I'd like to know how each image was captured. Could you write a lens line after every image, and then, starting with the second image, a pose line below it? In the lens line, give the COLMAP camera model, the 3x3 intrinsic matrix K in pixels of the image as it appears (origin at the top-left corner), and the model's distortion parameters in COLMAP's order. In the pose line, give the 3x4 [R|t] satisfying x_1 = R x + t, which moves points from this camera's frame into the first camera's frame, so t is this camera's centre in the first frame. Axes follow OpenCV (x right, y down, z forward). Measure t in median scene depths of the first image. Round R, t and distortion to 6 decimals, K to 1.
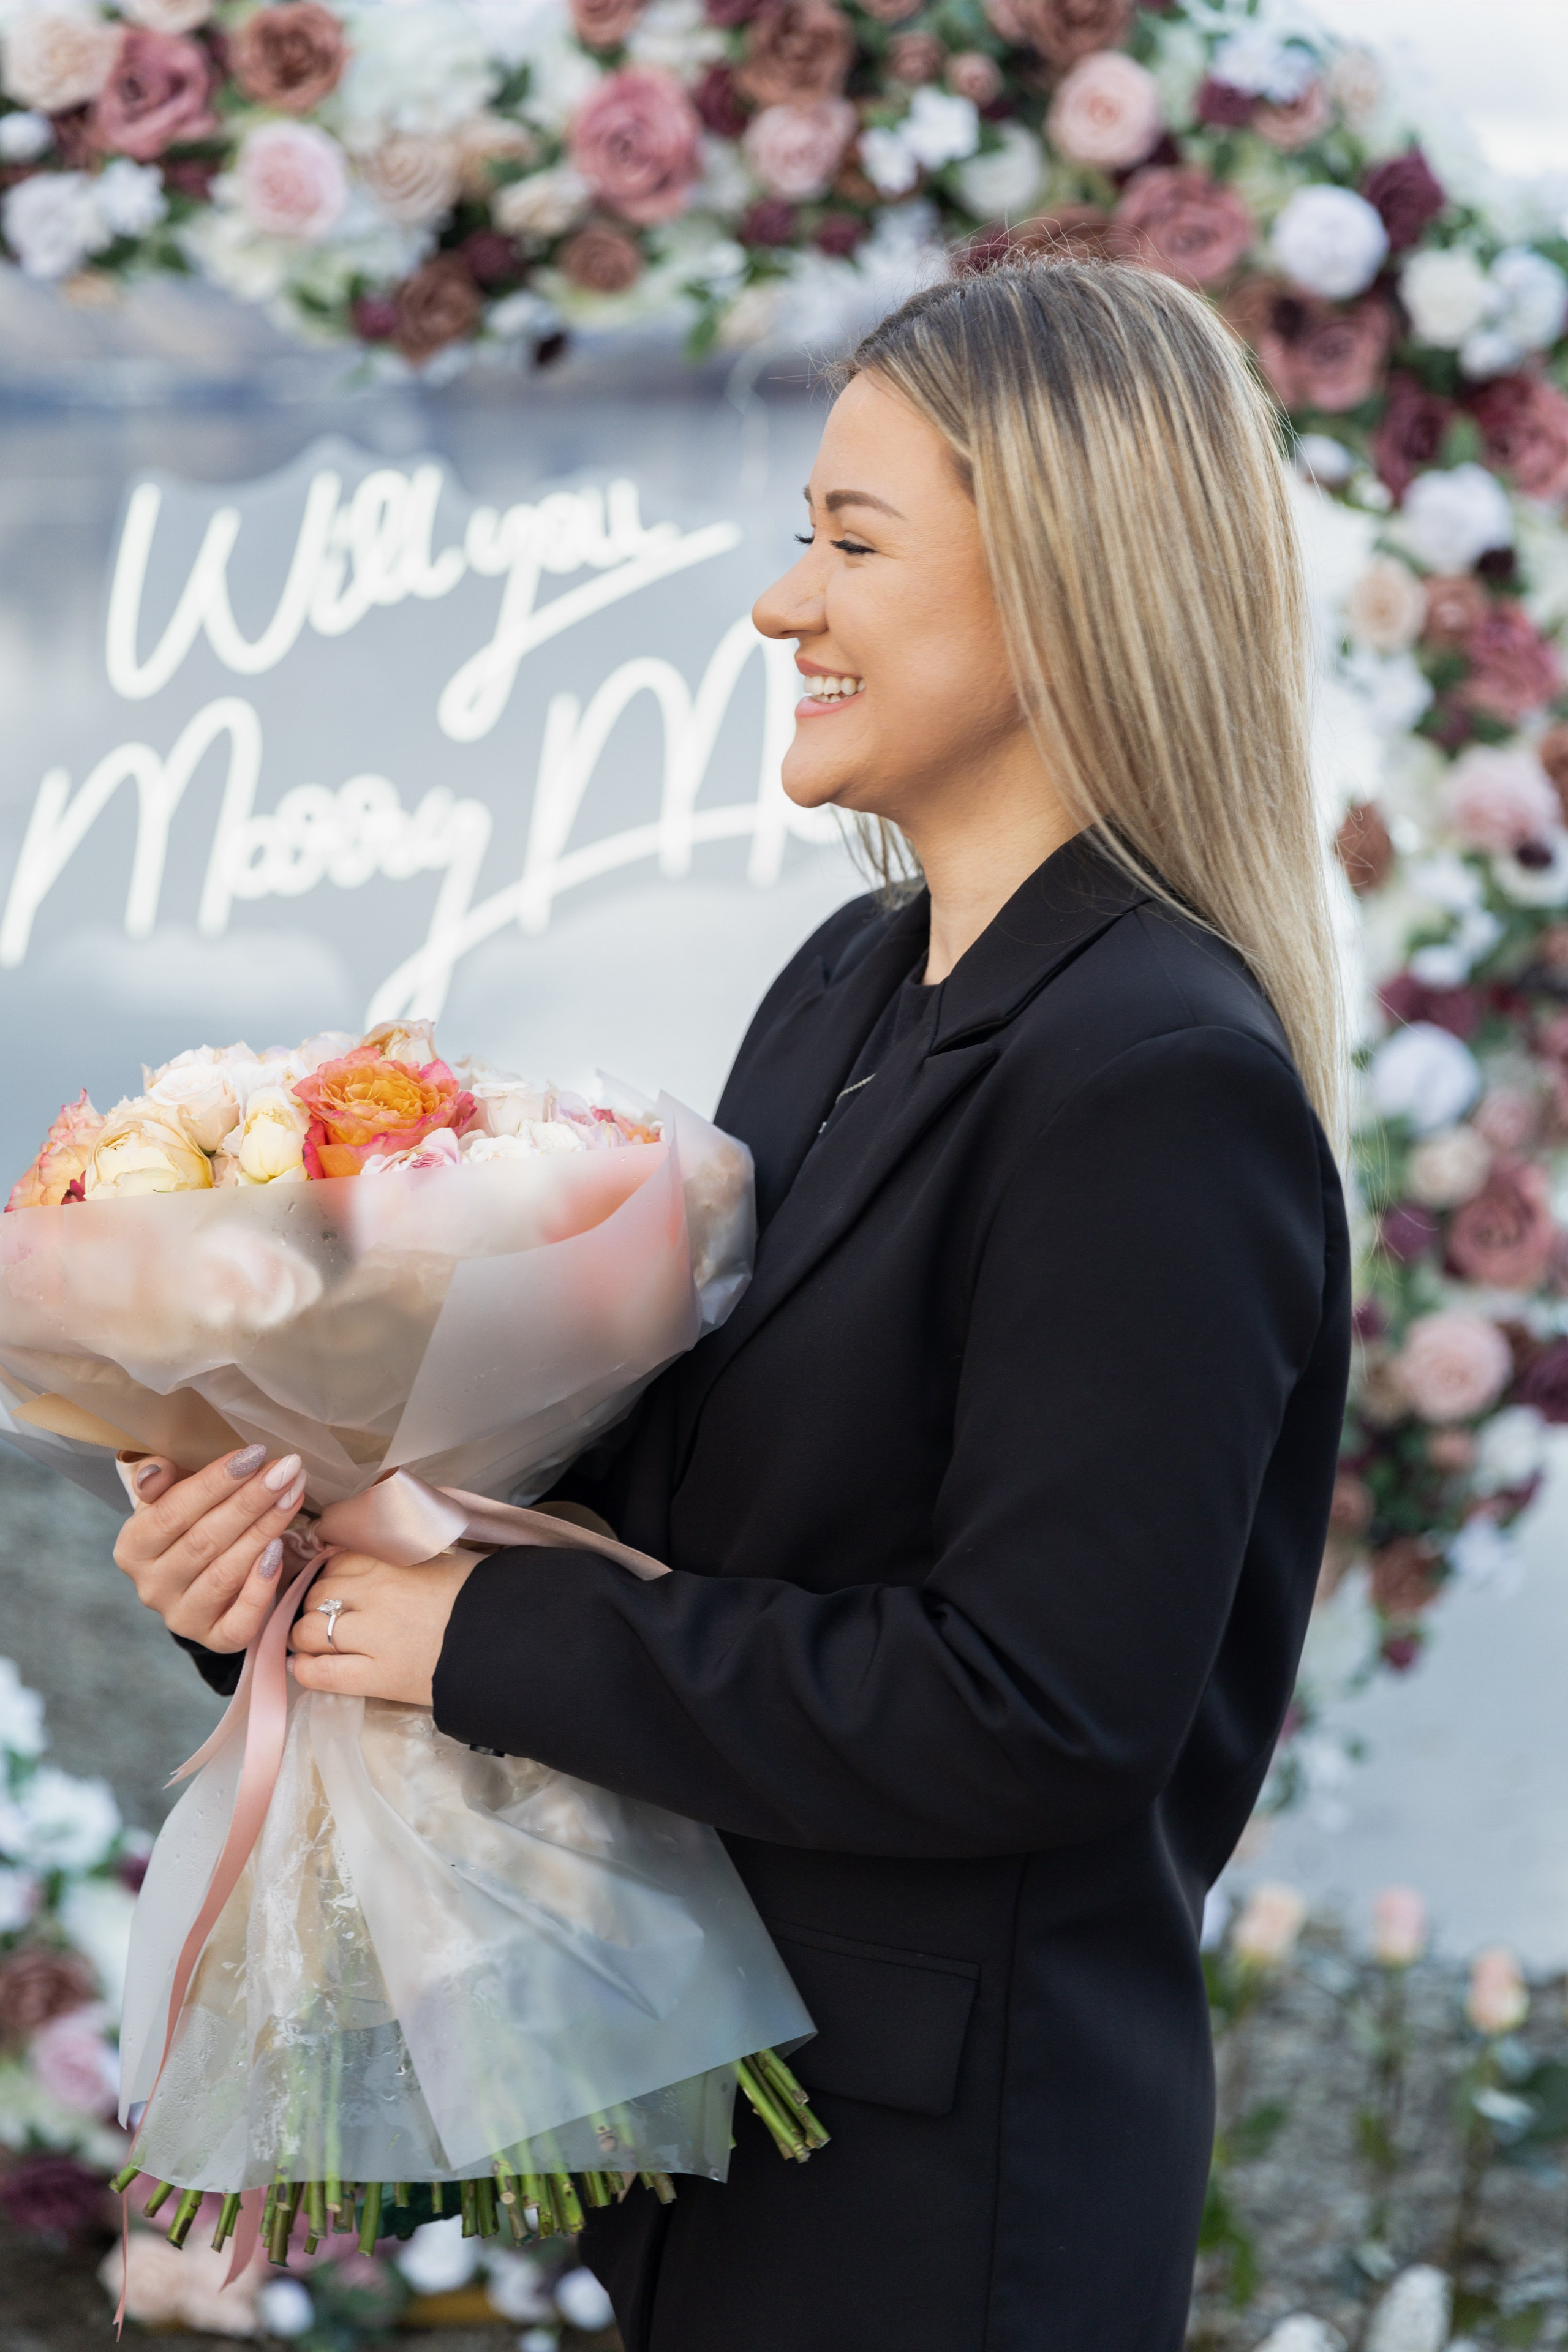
lens RADIAL K [[4233.7, 0, 745.1], [0, 4233.7, 1178.9], [0, 0, 1]] dist [-0.044829, -0.010104]
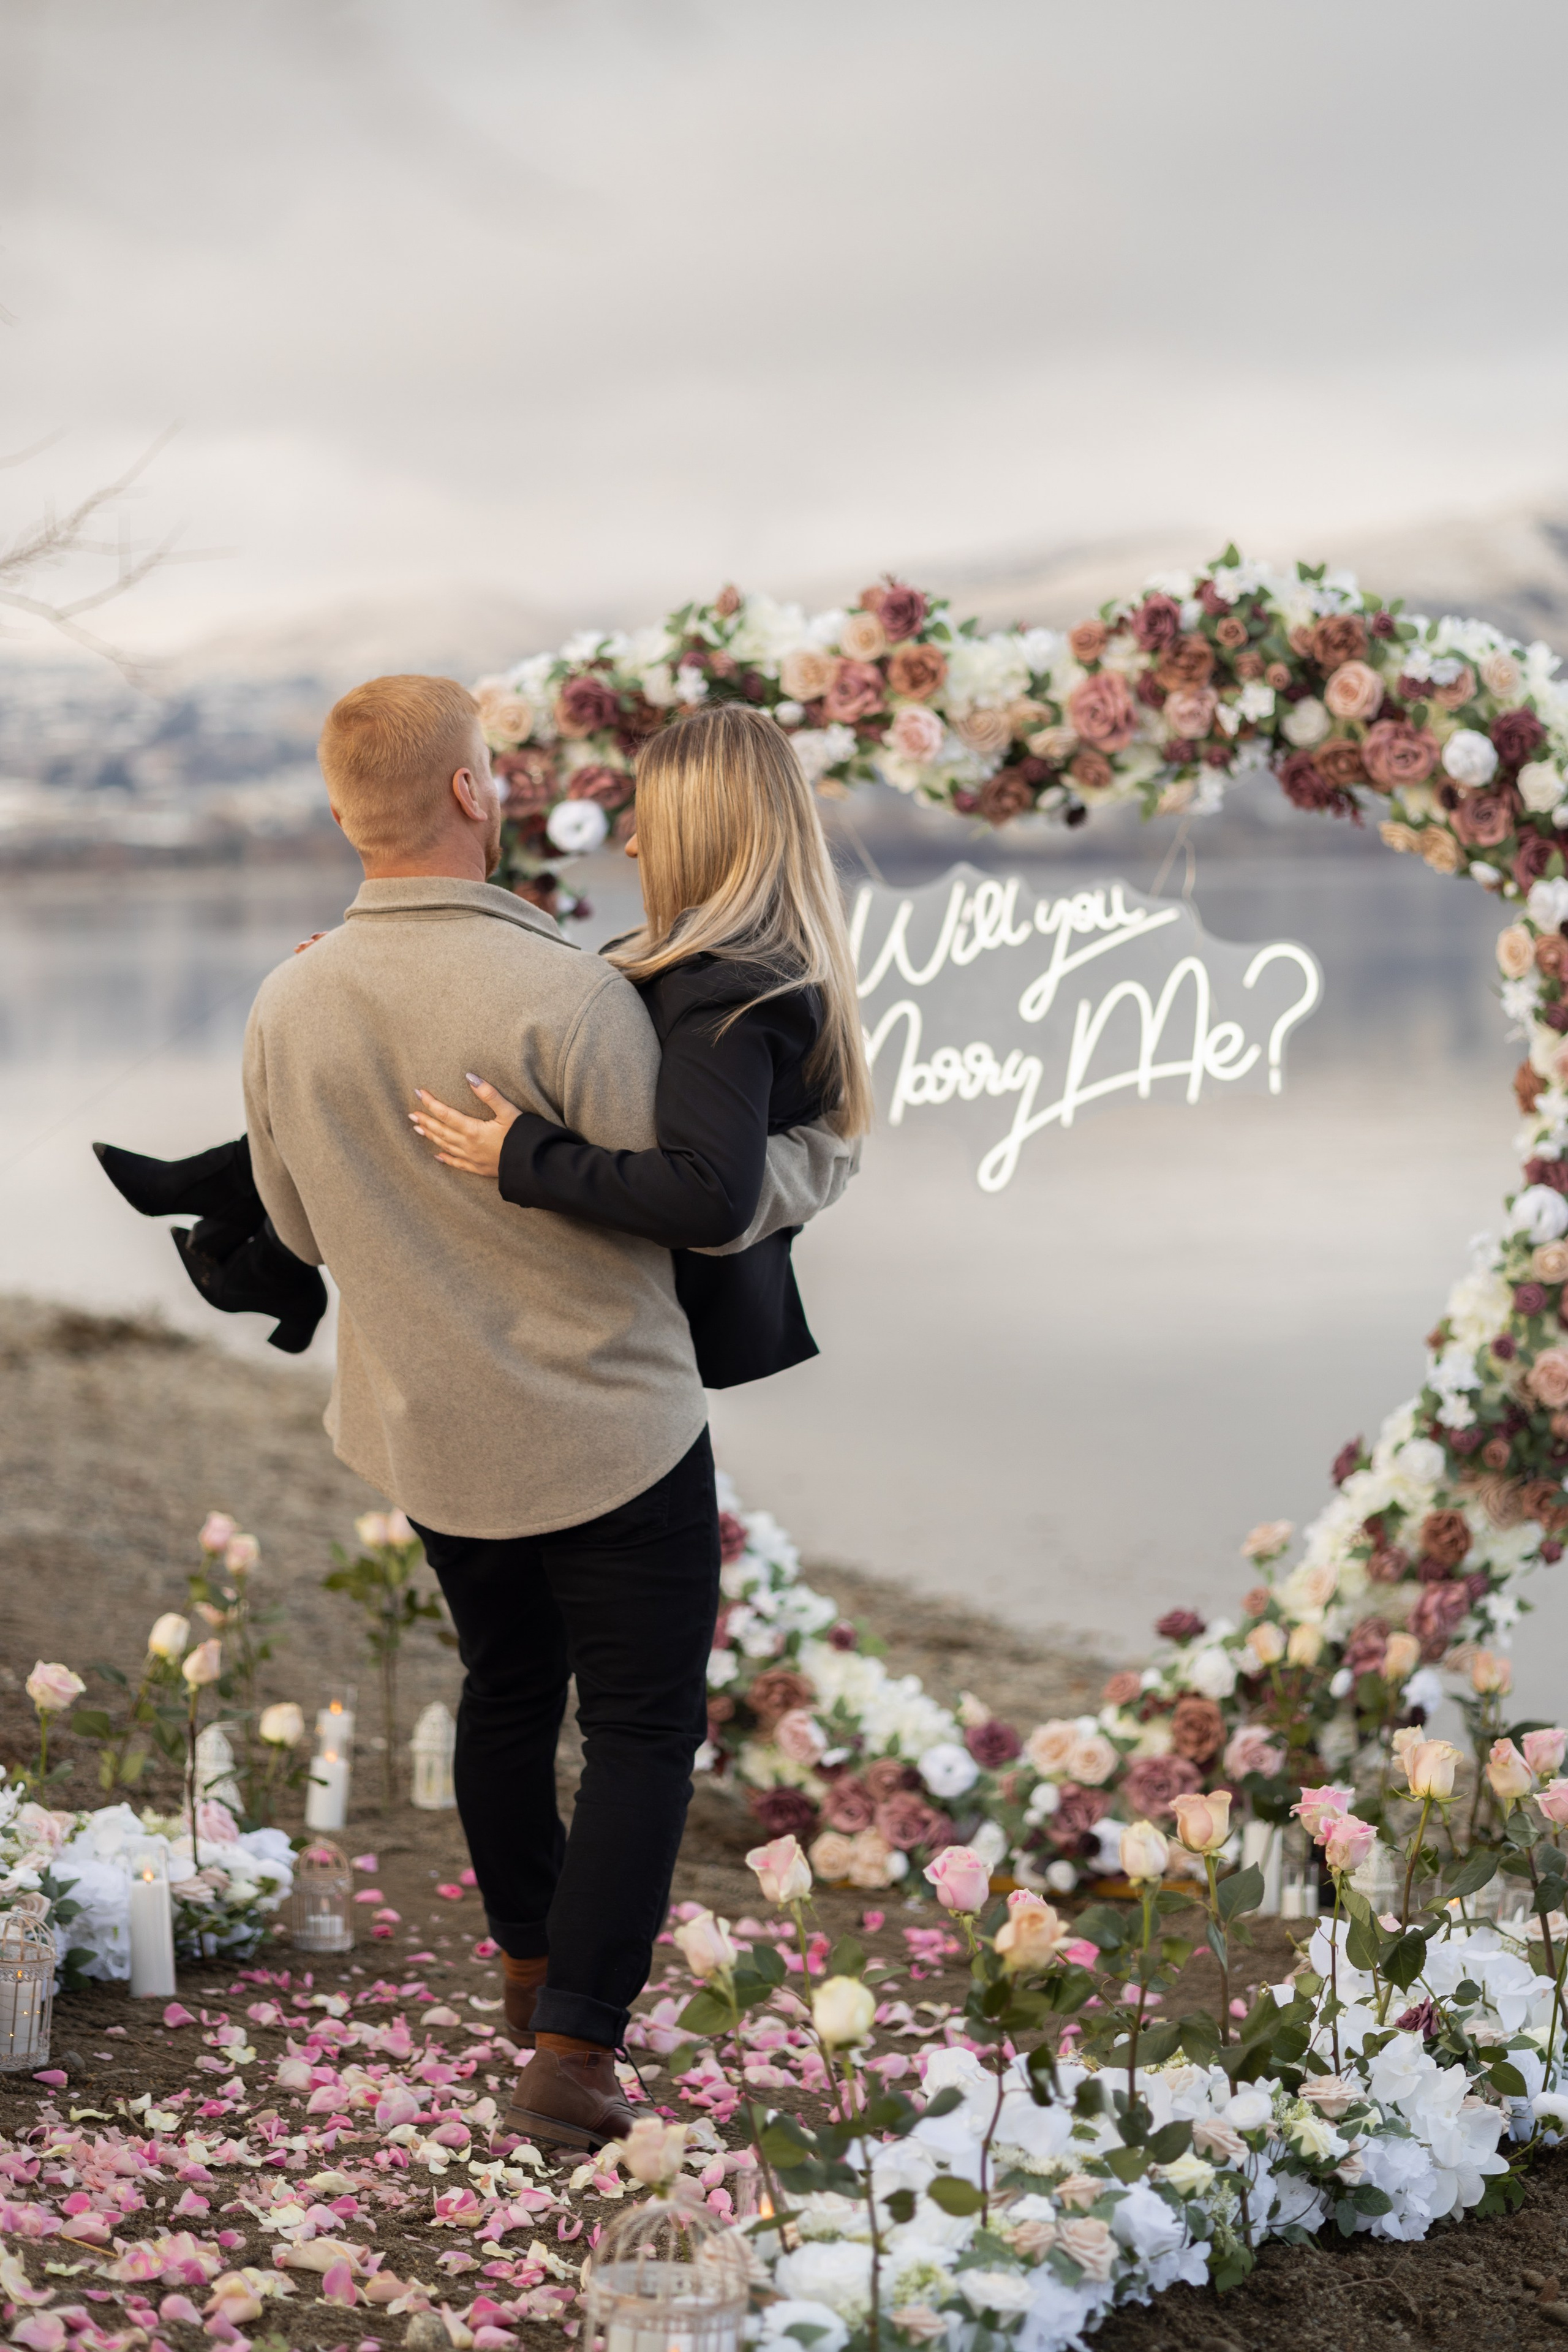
lens RADIAL K [[4233.7, 0, 745.1], [0, 4233.7, 1178.9], [0, 0, 1]] dist [-0.044829, -0.010104]
pose [[0.959569, 0.020518, -0.280725, 0.357363], [-0.046577, 0.995165, -0.086472, 0.139006], [0.277593, 0.096051, 0.955885, -0.854322]]
